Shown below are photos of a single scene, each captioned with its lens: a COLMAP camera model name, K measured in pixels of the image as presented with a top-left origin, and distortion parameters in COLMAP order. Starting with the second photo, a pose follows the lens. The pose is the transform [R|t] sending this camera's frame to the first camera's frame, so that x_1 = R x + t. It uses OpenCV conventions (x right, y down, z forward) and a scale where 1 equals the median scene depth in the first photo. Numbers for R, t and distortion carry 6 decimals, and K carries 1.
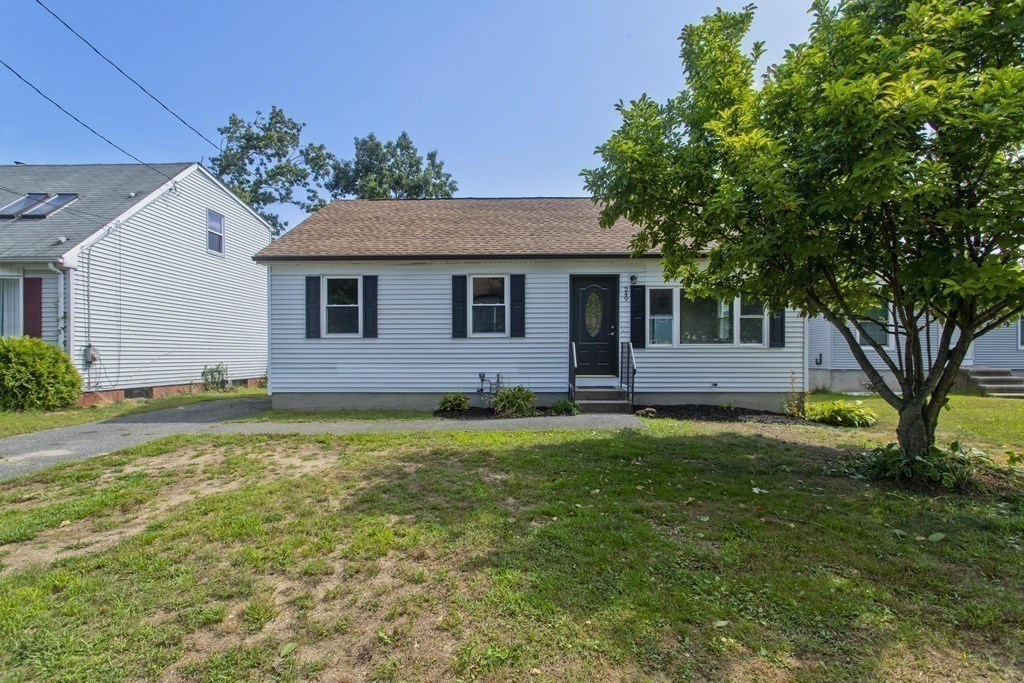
lens RADIAL K [[492.2, 0, 505.1], [0, 492.2, 342.8], [0, 0, 1]] dist [0.002874, 0.003445]
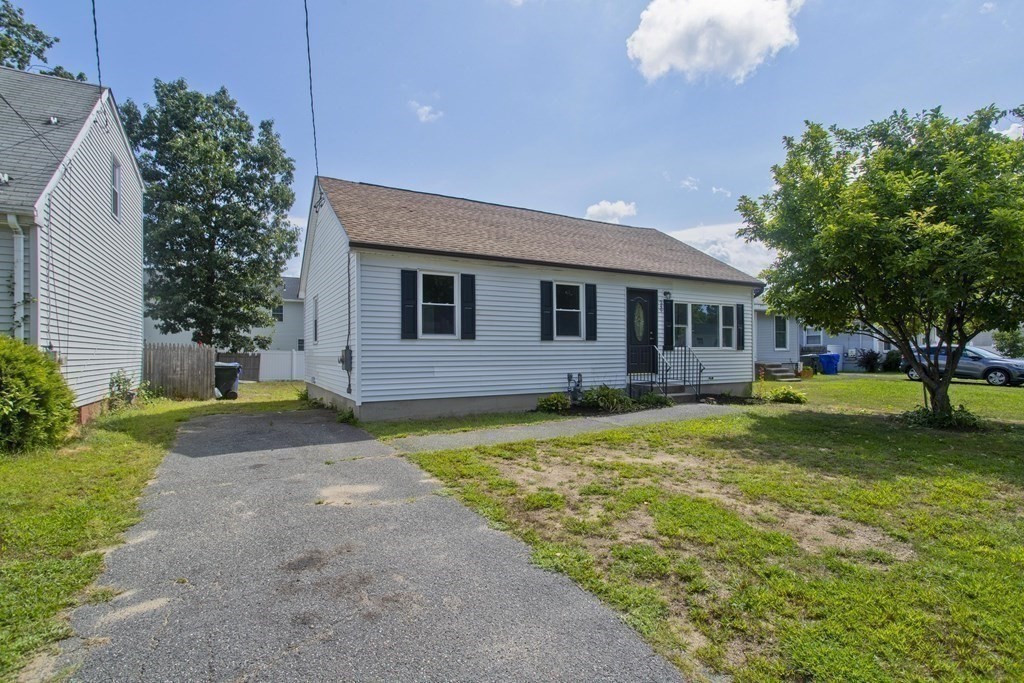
lens RADIAL K [[492.2, 0, 509.3], [0, 492.2, 336.9], [0, 0, 1]] dist [0.002874, 0.003445]
pose [[0.857326, 0.013554, 0.514596, -0.697543], [-0.008316, 0.999888, -0.012482, -0.003909], [-0.514707, 0.006422, 0.857342, 0.140052]]
